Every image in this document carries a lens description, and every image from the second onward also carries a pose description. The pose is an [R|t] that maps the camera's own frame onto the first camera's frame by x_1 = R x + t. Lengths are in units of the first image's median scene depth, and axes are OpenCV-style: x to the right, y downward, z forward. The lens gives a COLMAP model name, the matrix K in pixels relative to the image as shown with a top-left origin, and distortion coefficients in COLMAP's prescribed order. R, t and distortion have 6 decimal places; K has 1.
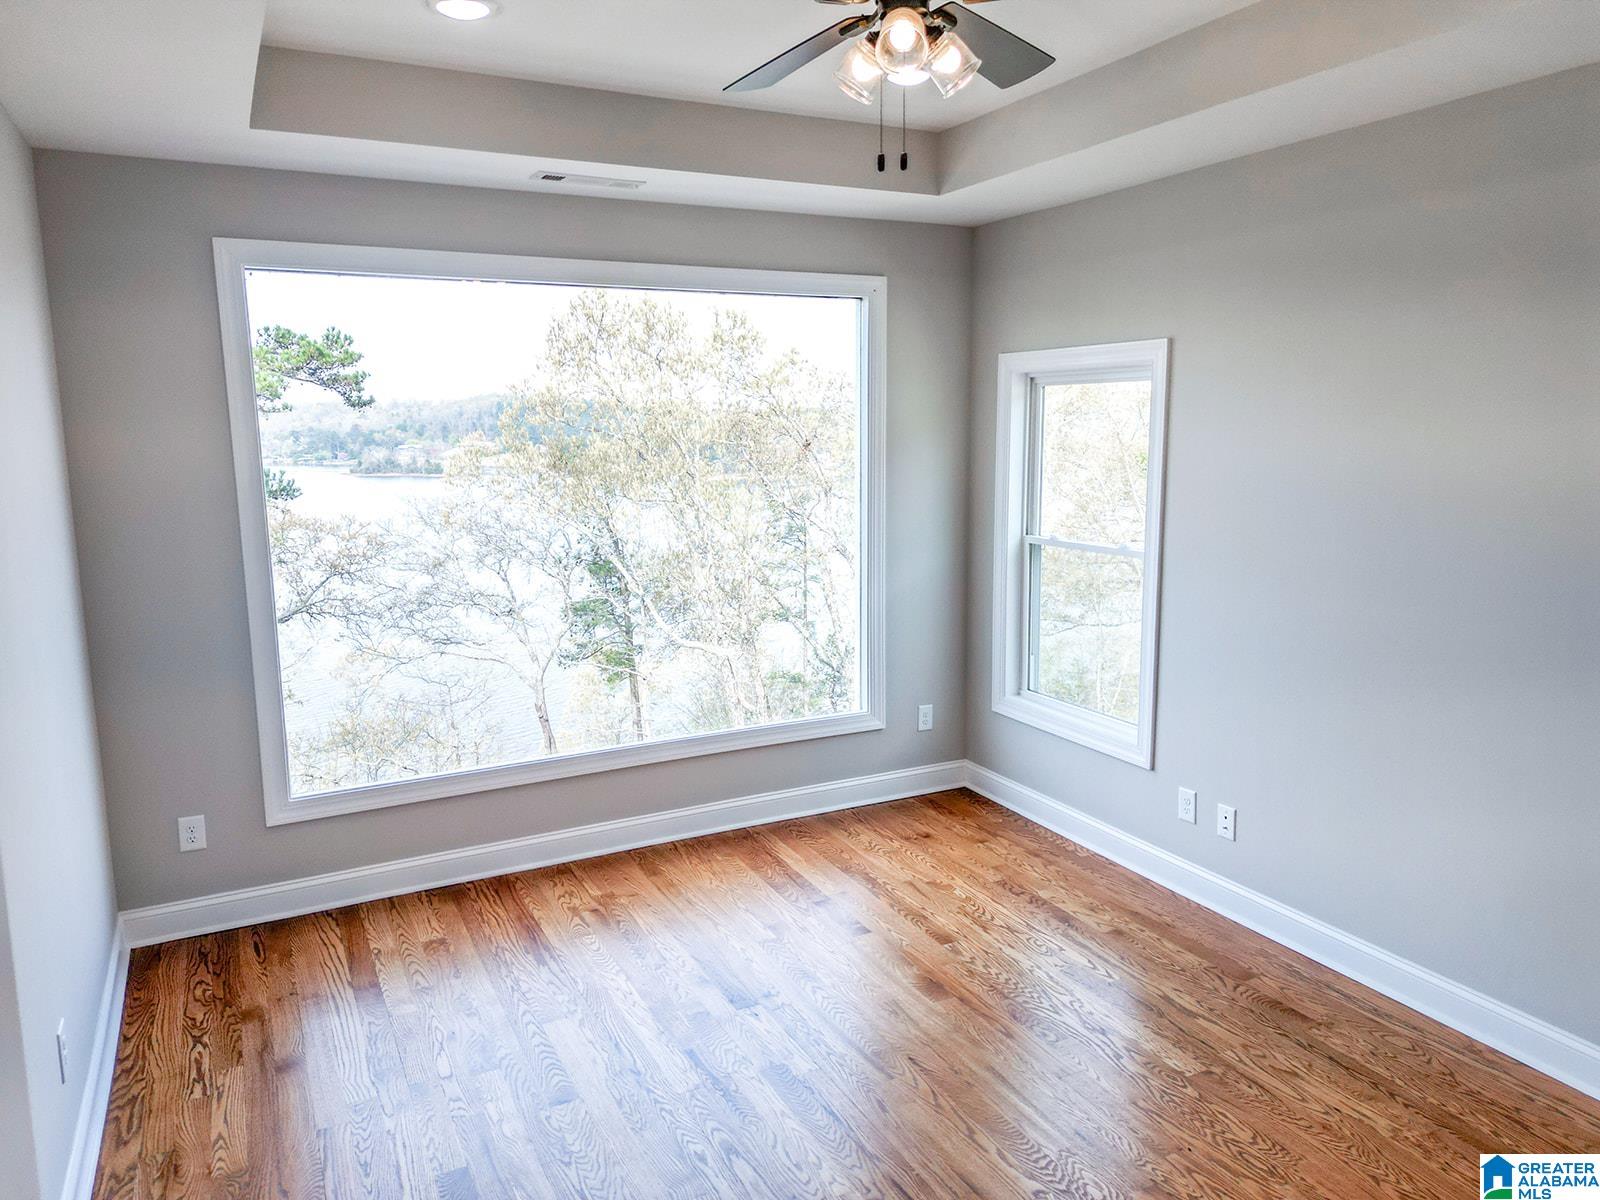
lens RADIAL K [[1116.4, 0, 801.1], [0, 1116.4, 597.8], [0, 0, 1]] dist [0.076912, -0.077186]
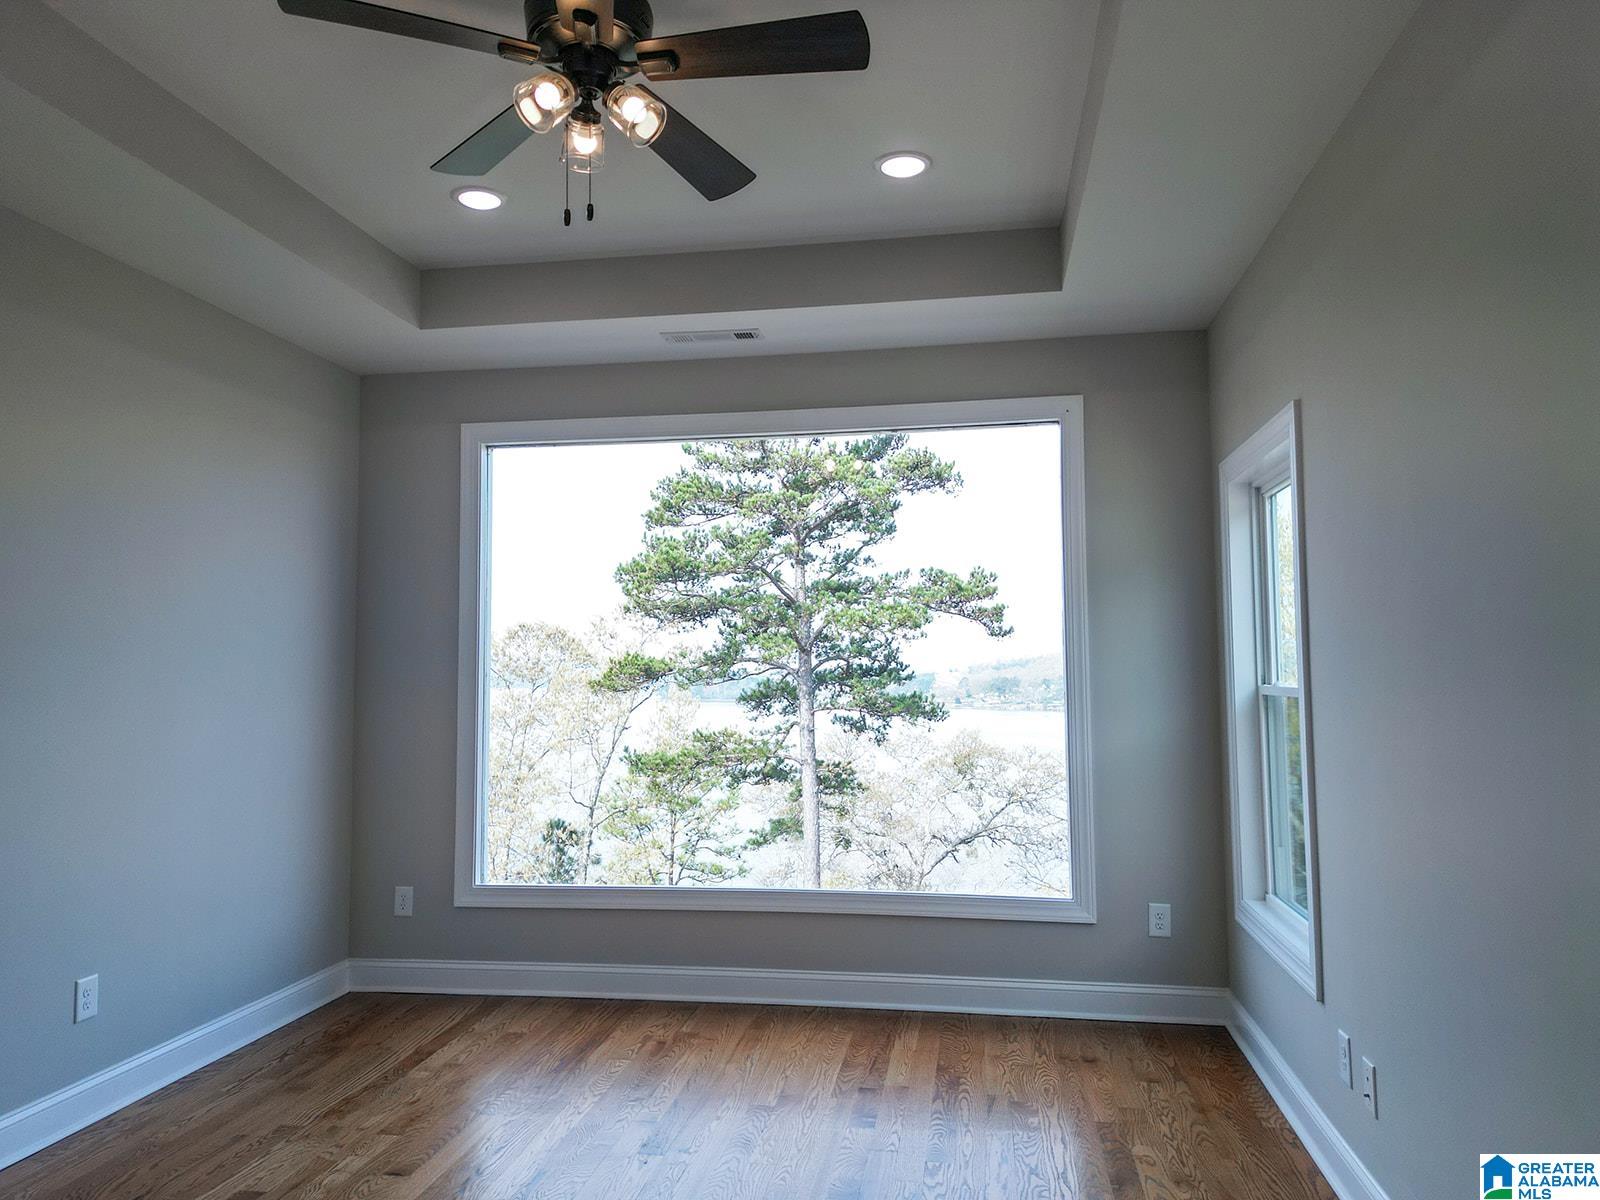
lens RADIAL K [[1116.4, 0, 801.1], [0, 1116.4, 597.8], [0, 0, 1]] dist [0.076912, -0.077186]
pose [[0.806001, -0.035990, -0.590819, 0.427304], [-0.094002, 0.977700, -0.187795, 0.064533], [0.584402, 0.206901, 0.784644, 0.198340]]
